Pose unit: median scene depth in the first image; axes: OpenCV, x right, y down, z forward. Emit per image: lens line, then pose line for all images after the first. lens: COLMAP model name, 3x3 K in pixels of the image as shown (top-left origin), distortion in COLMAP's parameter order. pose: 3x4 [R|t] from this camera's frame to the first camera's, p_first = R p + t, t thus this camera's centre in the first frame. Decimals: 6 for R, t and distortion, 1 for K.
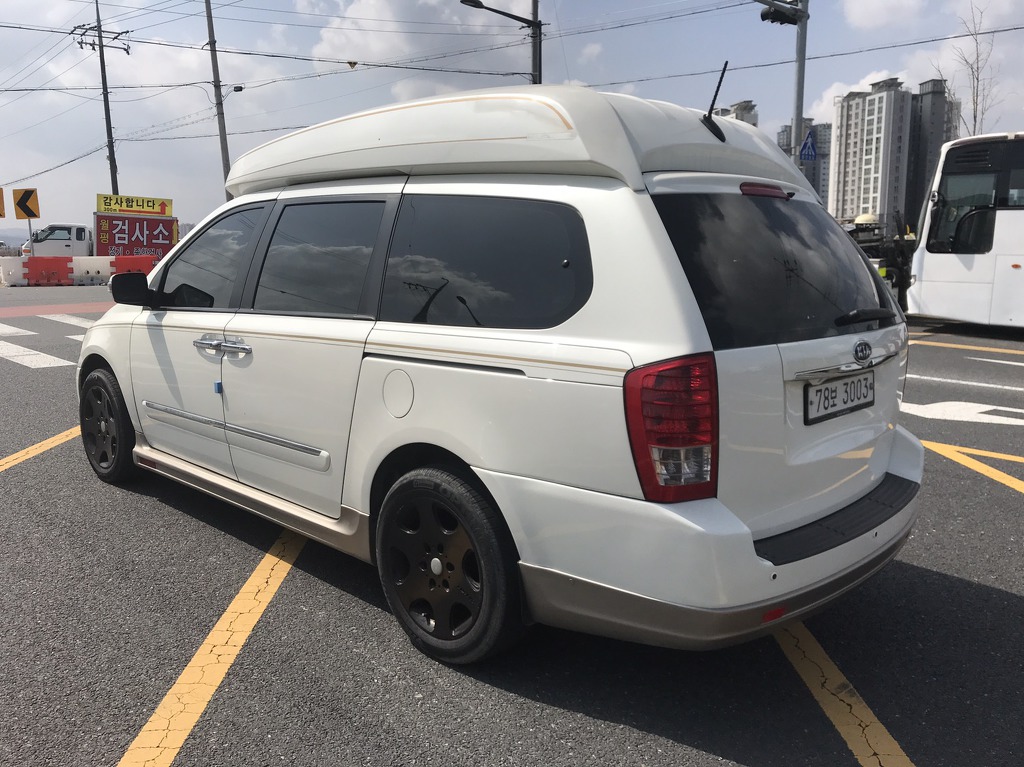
lens RADIAL K [[860.4, 0, 509.2], [0, 860.4, 381.4], [0, 0, 1]] dist [0.029534, -0.016958]
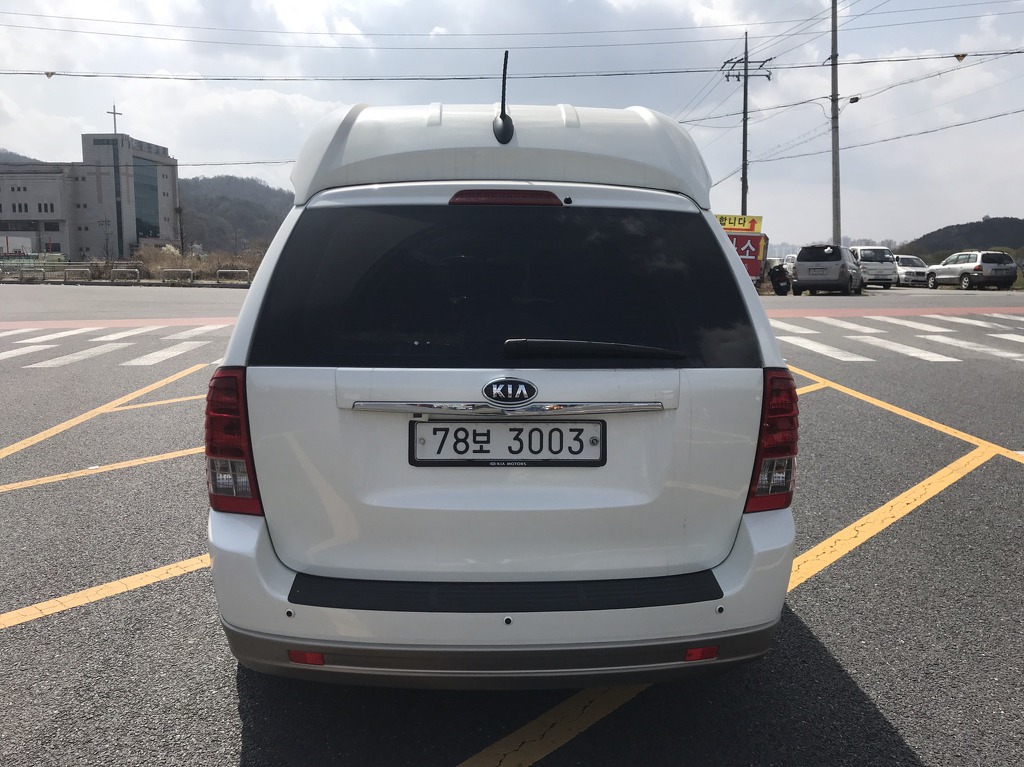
lens RADIAL K [[860.4, 0, 502.7], [0, 860.4, 377.6], [0, 0, 1]] dist [0.029534, -0.016958]
pose [[0.721000, 0.096680, -0.686158, 0.113633], [-0.111587, 0.993495, 0.022731, -0.007649], [0.683892, 0.060177, 0.727097, 0.048575]]
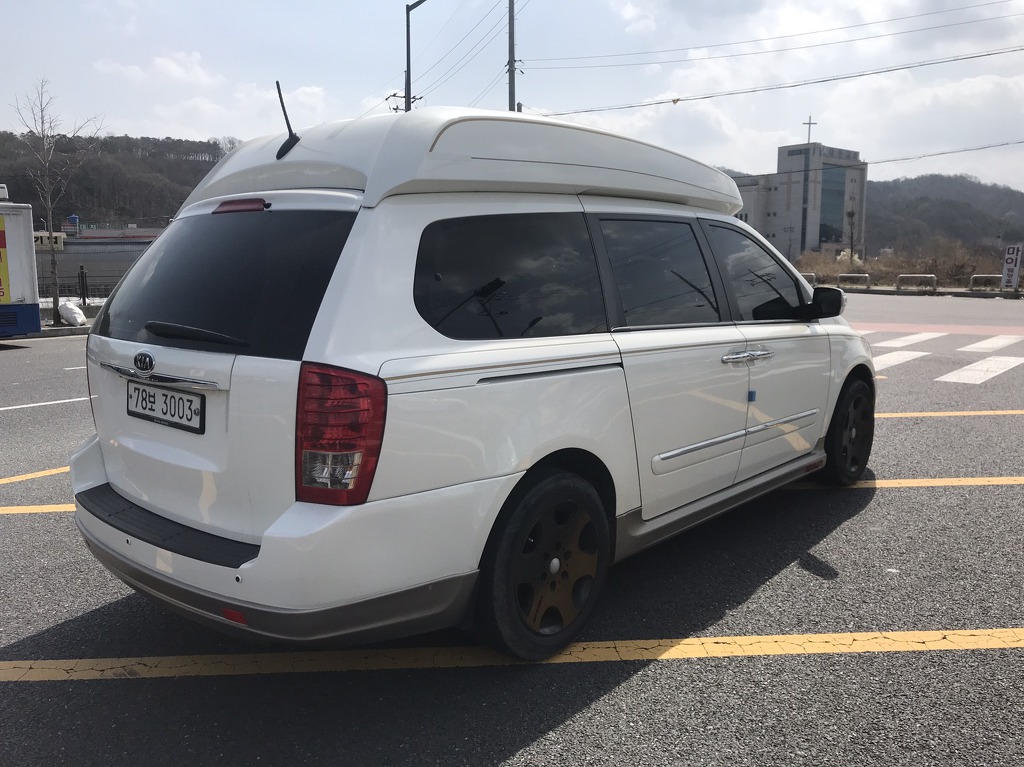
lens RADIAL K [[860.4, 0, 502.4], [0, 860.4, 383.2], [0, 0, 1]] dist [0.029534, -0.016958]
pose [[0.032538, 0.138255, -0.989862, 0.170133], [-0.156587, 0.978861, 0.131571, -0.024905], [0.987128, 0.150719, 0.053499, 0.162325]]
